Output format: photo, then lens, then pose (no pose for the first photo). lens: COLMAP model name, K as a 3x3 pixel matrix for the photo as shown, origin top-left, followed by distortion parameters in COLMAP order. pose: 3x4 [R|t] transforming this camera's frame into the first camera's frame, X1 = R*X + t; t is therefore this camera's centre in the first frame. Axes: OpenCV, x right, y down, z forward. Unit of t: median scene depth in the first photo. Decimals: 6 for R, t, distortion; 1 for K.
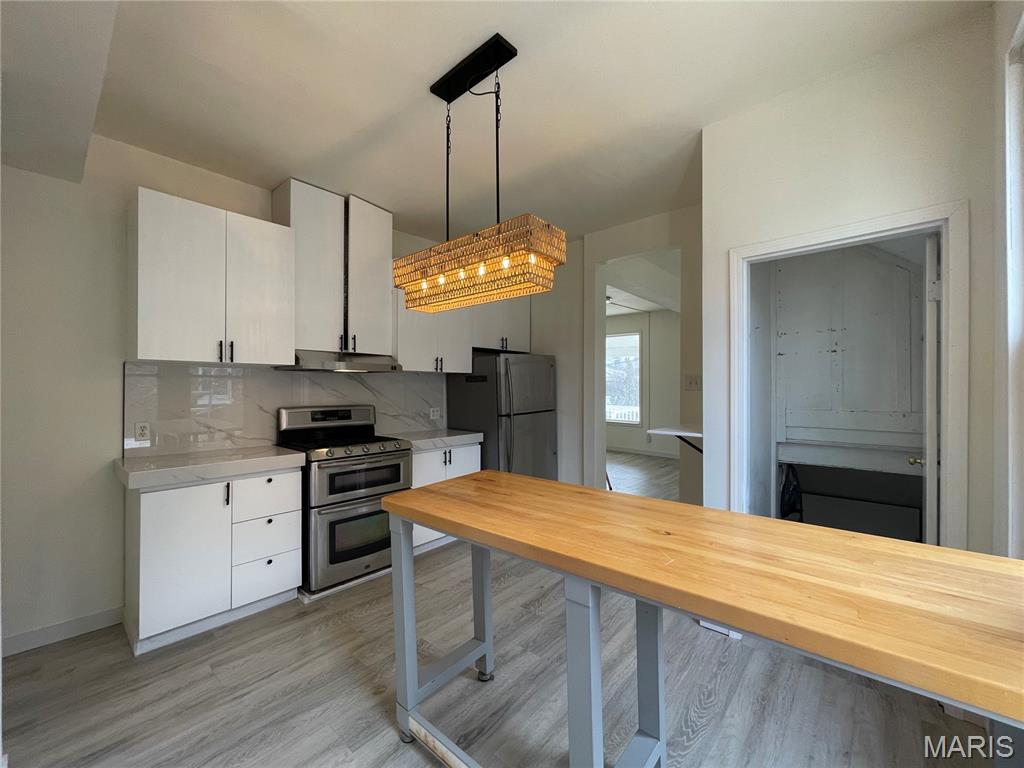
lens RADIAL K [[416.7, 0, 512.8], [0, 416.7, 384.6], [0, 0, 1]] dist [-0.002594, 0.000104]
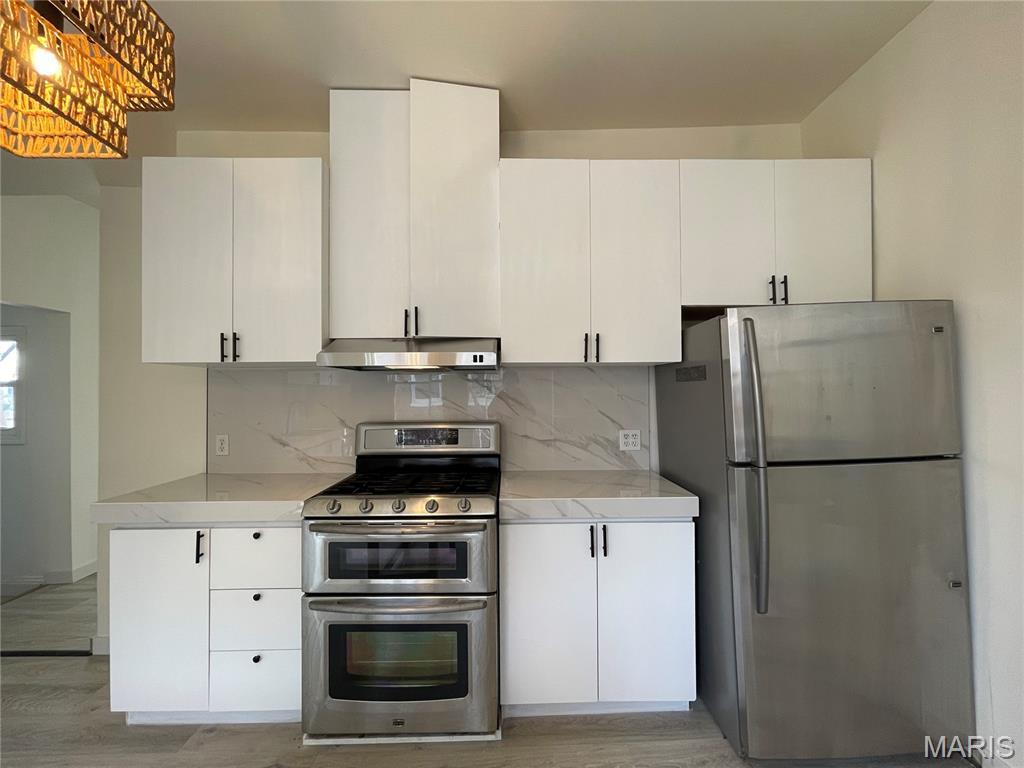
lens RADIAL K [[416.7, 0, 512.8], [0, 416.7, 384.6], [0, 0, 1]] dist [-0.002594, 0.000104]
pose [[0.673788, -0.015227, -0.738767, 0.180211], [0.012379, 0.999880, -0.009318, -0.000402], [0.738821, -0.002866, 0.673896, 0.826515]]
